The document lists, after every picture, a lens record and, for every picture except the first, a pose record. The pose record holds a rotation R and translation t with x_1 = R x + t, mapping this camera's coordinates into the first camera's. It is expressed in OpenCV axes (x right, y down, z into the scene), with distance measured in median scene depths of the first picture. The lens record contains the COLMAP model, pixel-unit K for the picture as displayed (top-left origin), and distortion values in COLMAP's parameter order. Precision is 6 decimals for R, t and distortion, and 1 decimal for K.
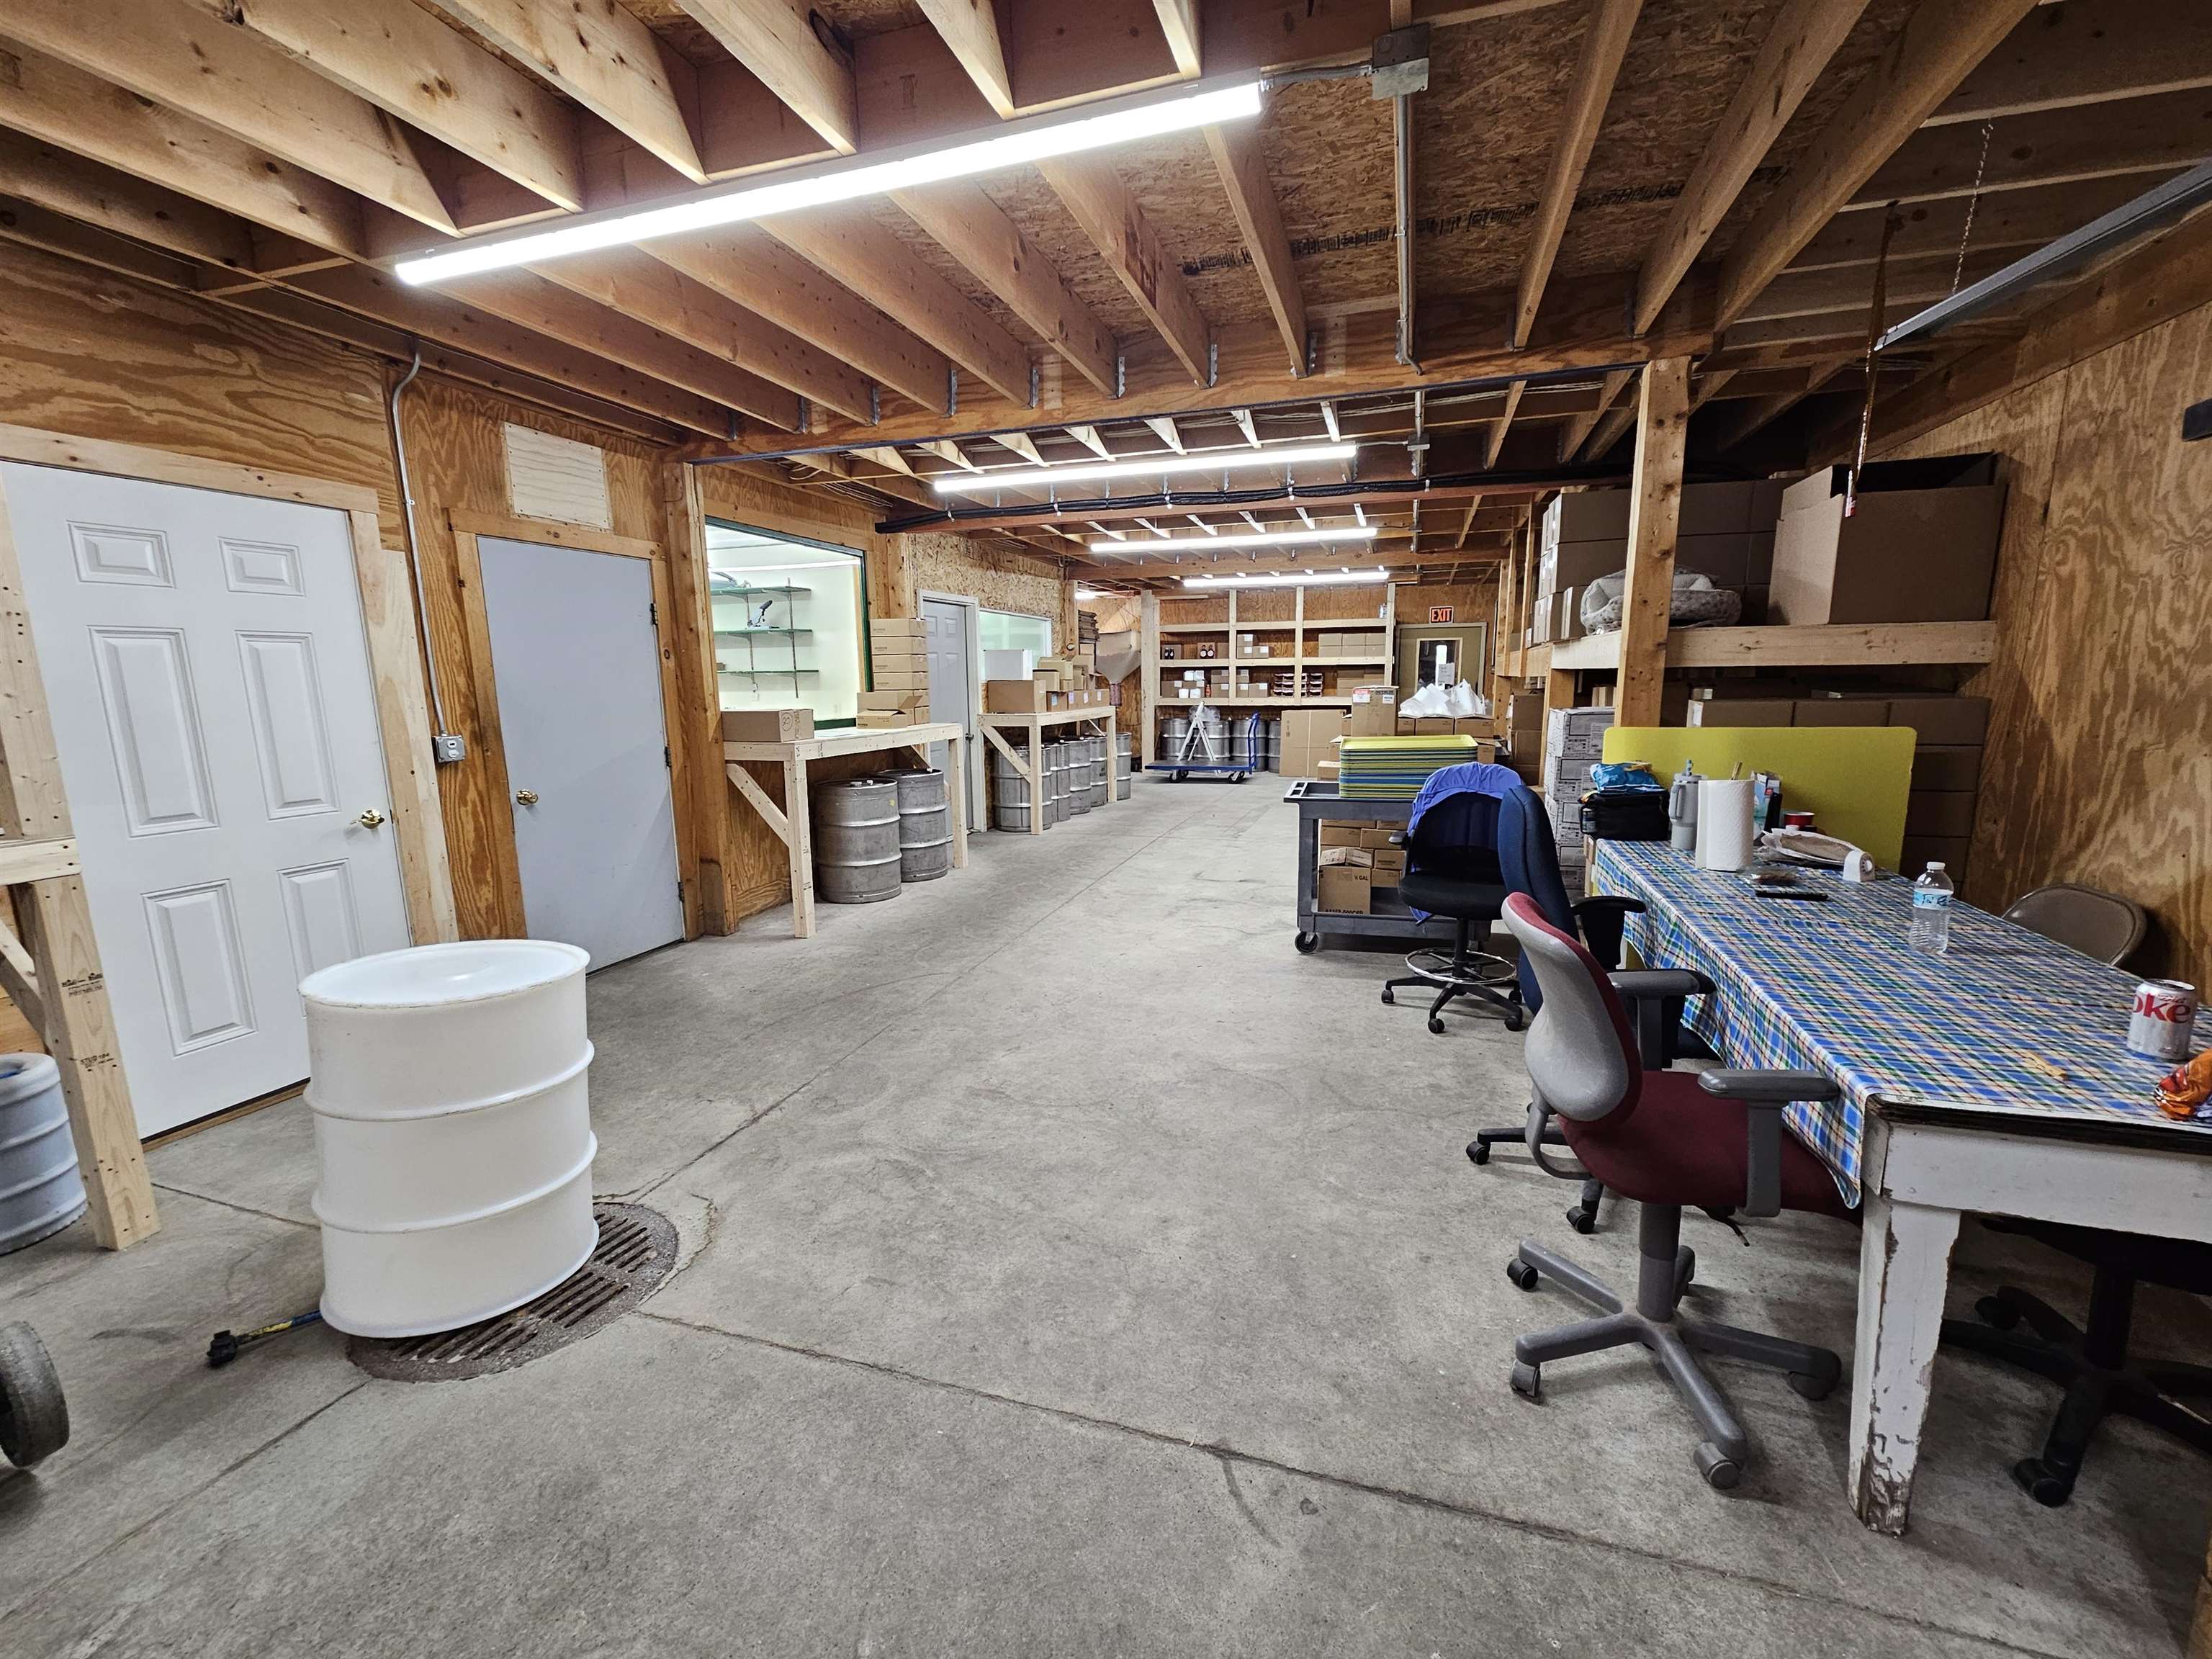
lens RADIAL K [[902.3, 0, 1117.6], [0, 902.3, 827.6], [0, 0, 1]] dist [0.000321, 0.001863]
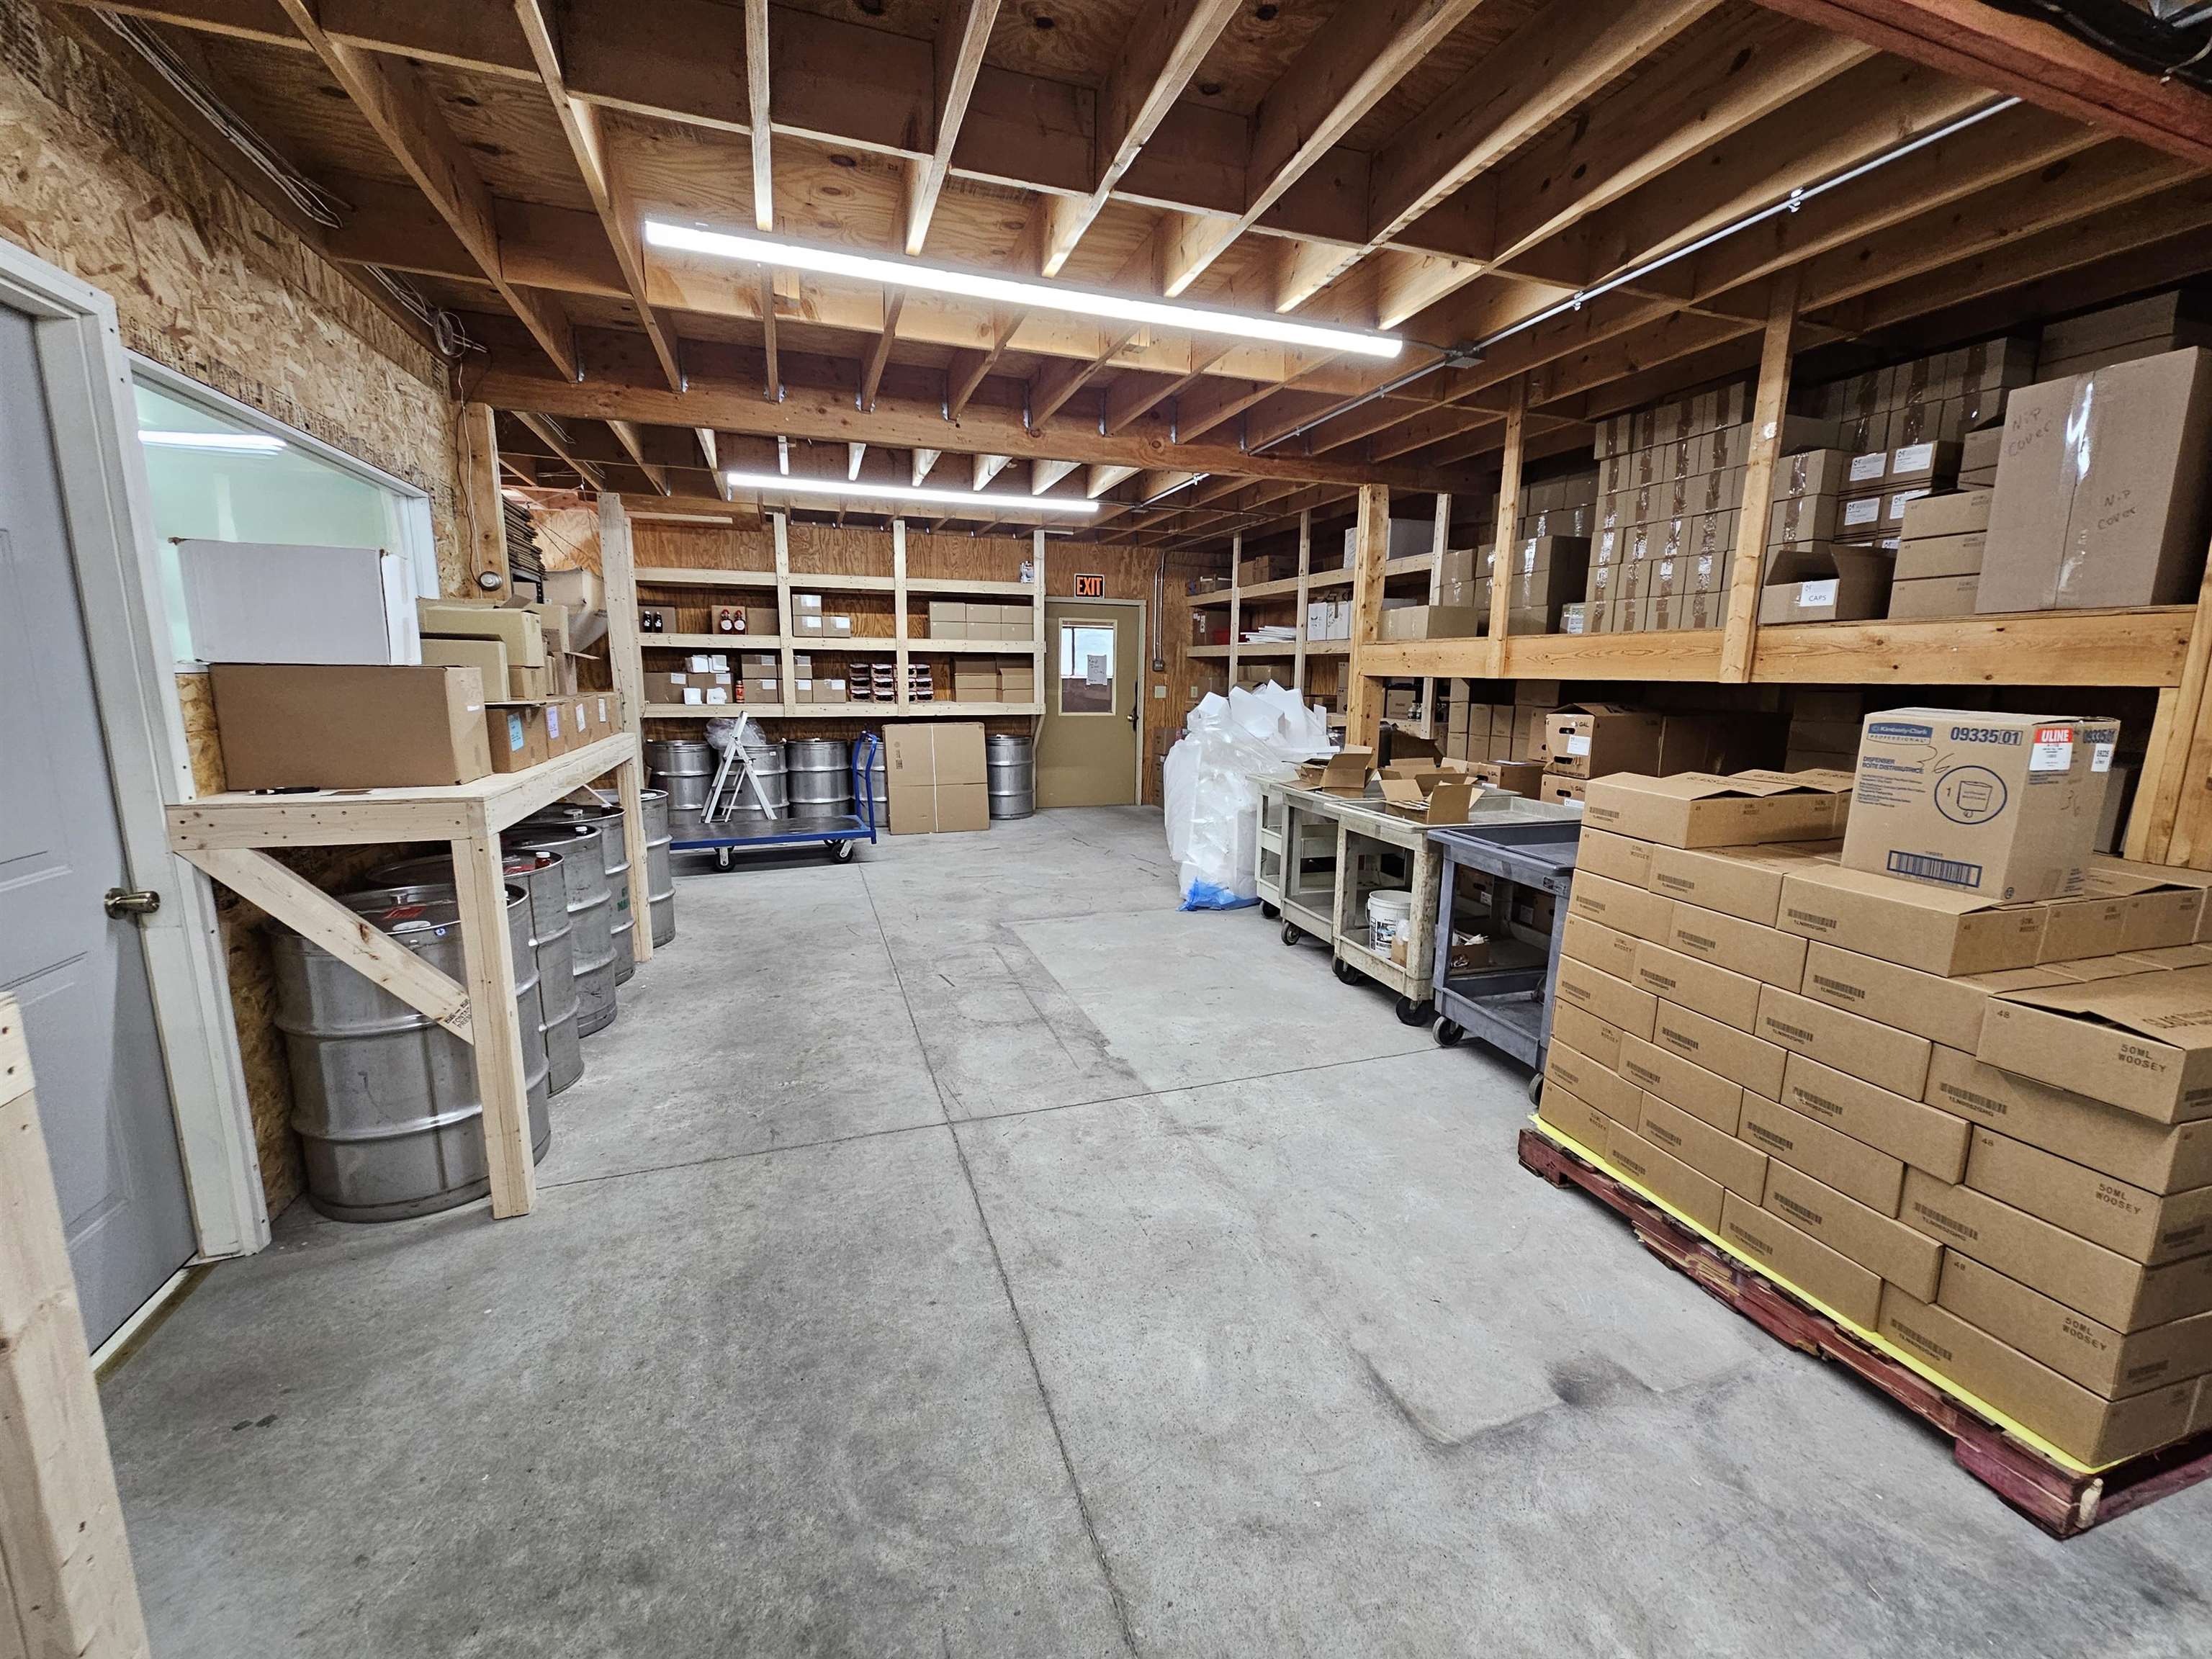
lens RADIAL K [[902.3, 0, 1104.9], [0, 902.3, 828.5], [0, 0, 1]] dist [0.000321, 0.001863]
pose [[0.796393, -0.084189, 0.598891, -0.065589], [0.079554, 0.996242, 0.034257, -0.069560], [-0.599524, 0.020362, 0.800098, 0.425672]]
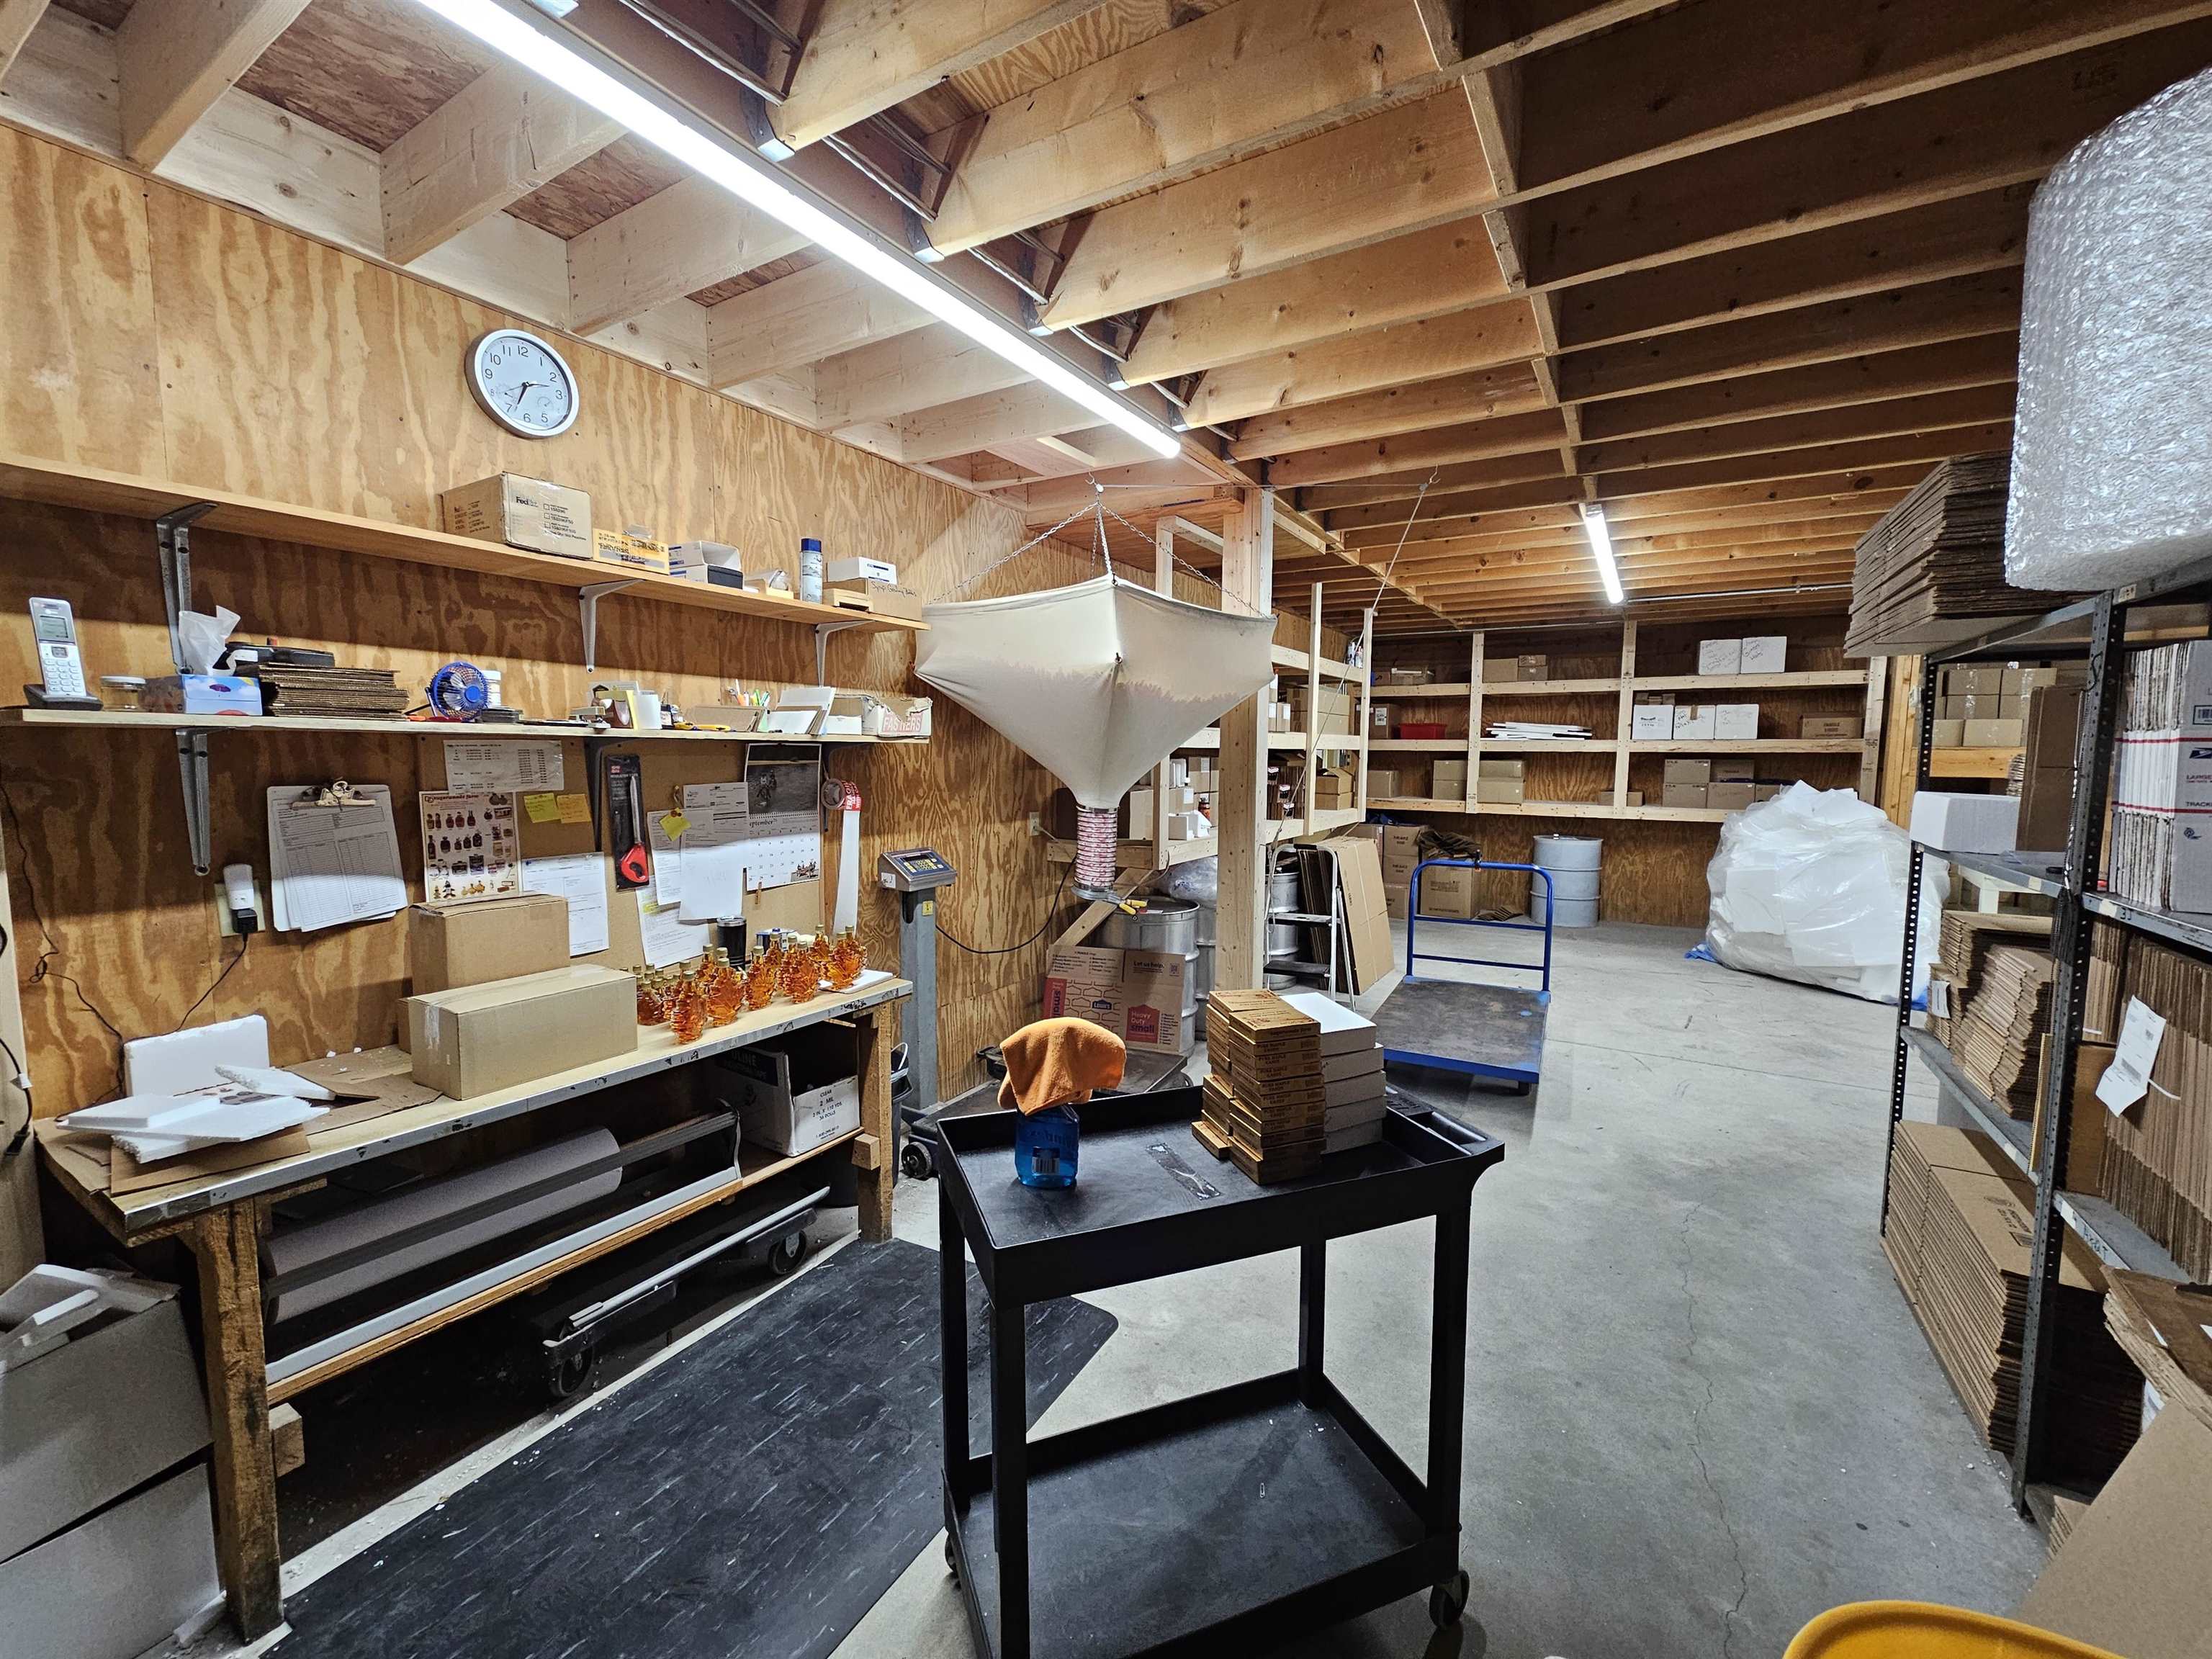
lens RADIAL K [[902.3, 0, 1104.0], [0, 902.3, 829.3], [0, 0, 1]] dist [0.000321, 0.001863]
pose [[0.228293, -0.071388, 0.970972, -0.269744], [0.153013, 0.987545, 0.036630, -0.171021], [-0.961493, 0.140209, 0.236373, 0.987594]]
